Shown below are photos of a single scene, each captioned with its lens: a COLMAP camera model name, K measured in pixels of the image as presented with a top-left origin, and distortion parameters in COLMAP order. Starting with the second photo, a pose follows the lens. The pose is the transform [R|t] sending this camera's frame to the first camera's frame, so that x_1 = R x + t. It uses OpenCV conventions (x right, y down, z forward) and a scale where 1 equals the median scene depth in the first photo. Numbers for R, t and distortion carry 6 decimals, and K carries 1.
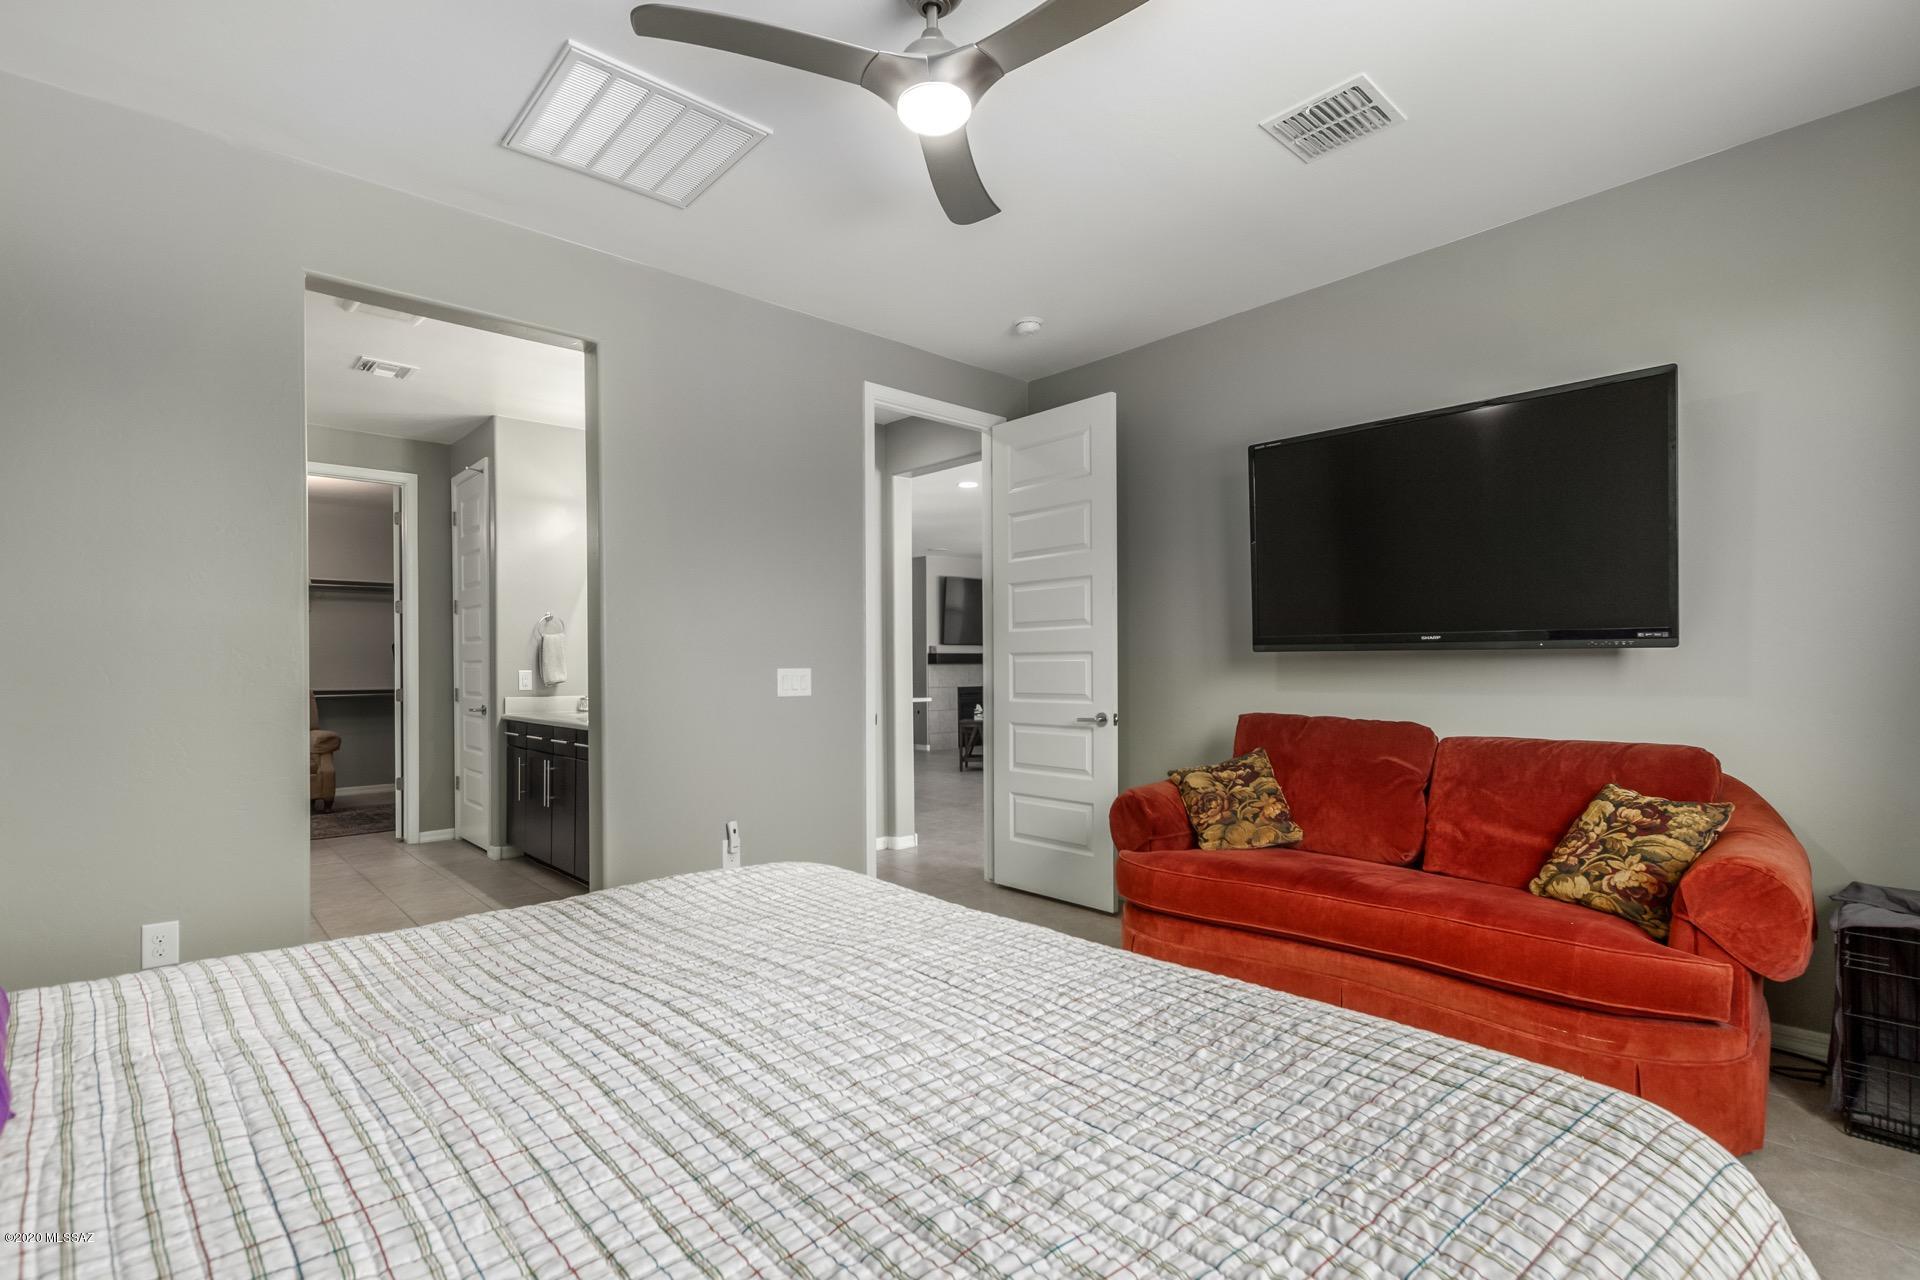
lens RADIAL K [[912.1, 0, 963.0], [0, 912.1, 650.8], [0, 0, 1]] dist [0.008362, -0.002942]
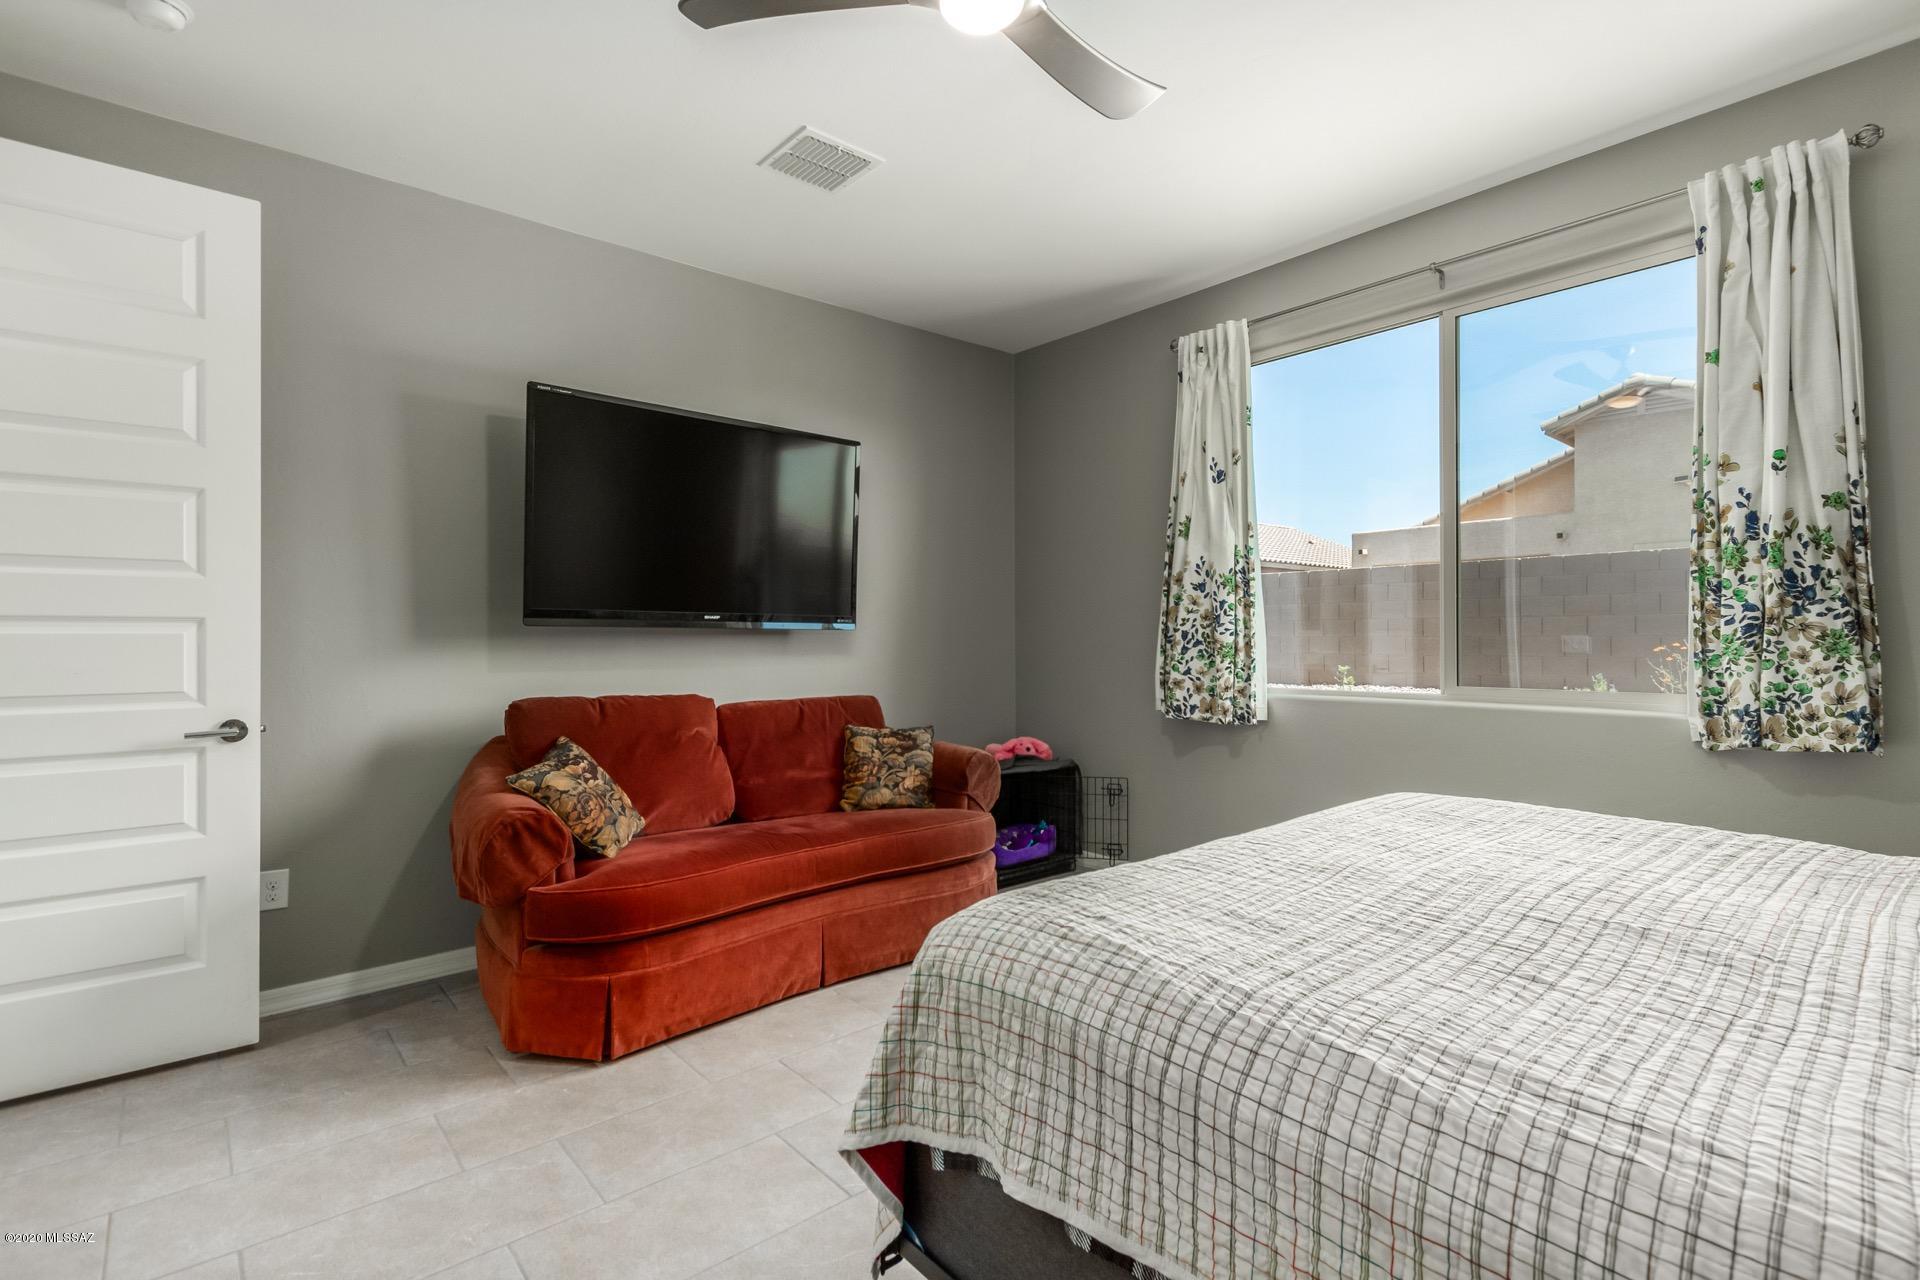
lens RADIAL K [[912.1, 0, 966.2], [0, 912.1, 632.1], [0, 0, 1]] dist [0.008362, -0.002942]
pose [[0.021392, 0.017436, 0.999619, -1.396852], [-0.010226, 0.999799, -0.017220, 0.046268], [-0.999719, -0.009854, 0.021566, 1.554305]]
